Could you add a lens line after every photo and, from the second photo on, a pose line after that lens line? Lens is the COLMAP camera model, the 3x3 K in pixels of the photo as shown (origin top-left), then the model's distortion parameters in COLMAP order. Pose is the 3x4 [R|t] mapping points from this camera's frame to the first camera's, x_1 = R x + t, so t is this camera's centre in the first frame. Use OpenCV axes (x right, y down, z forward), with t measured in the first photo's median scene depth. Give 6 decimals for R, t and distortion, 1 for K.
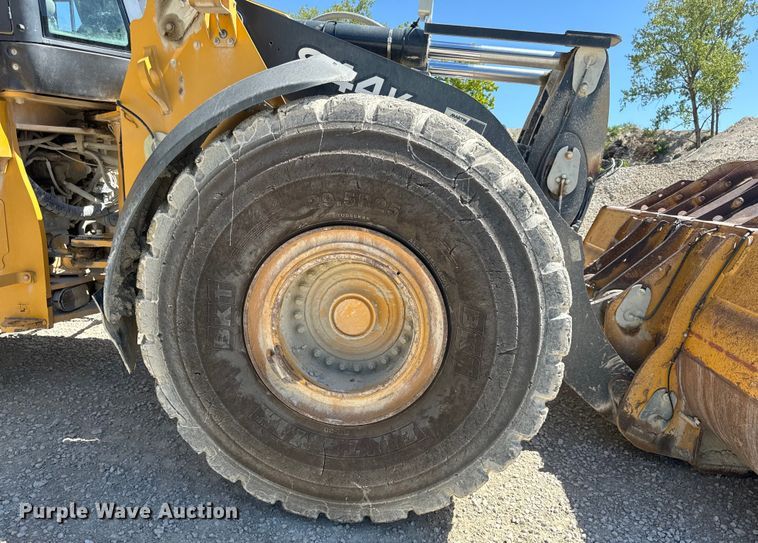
lens RADIAL K [[556.8, 0, 397.5], [0, 556.8, 288.1], [0, 0, 1]] dist [0.040724, -0.038806]
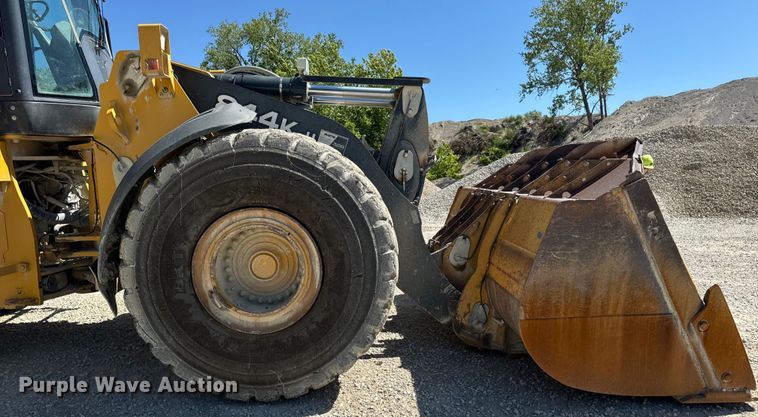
lens RADIAL K [[530.1, 0, 389.4], [0, 530.1, 233.9], [0, 0, 1]] dist [0.101826, -0.164358]
pose [[0.990686, -0.078409, 0.111321, 0.085931], [0.087009, 0.993409, -0.074613, 0.081504], [-0.104737, 0.083604, 0.990980, -0.418764]]
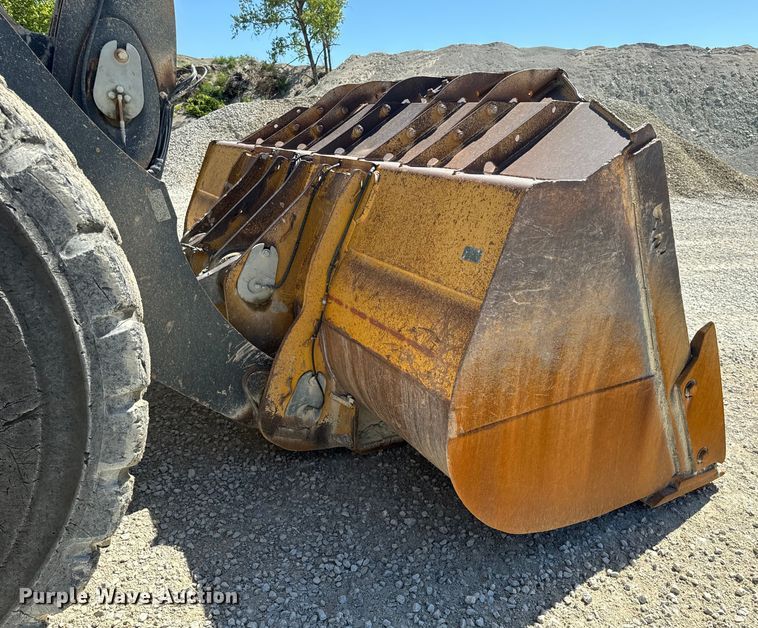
lens RADIAL K [[597.5, 0, 424.4], [0, 597.5, 312.6], [0, 0, 1]] dist [0.063337, -0.076431]
pose [[0.798806, -0.186911, 0.571815, 0.134883], [0.115985, 0.980526, 0.158481, -0.018601], [-0.590302, -0.060274, 0.804929, 0.225330]]
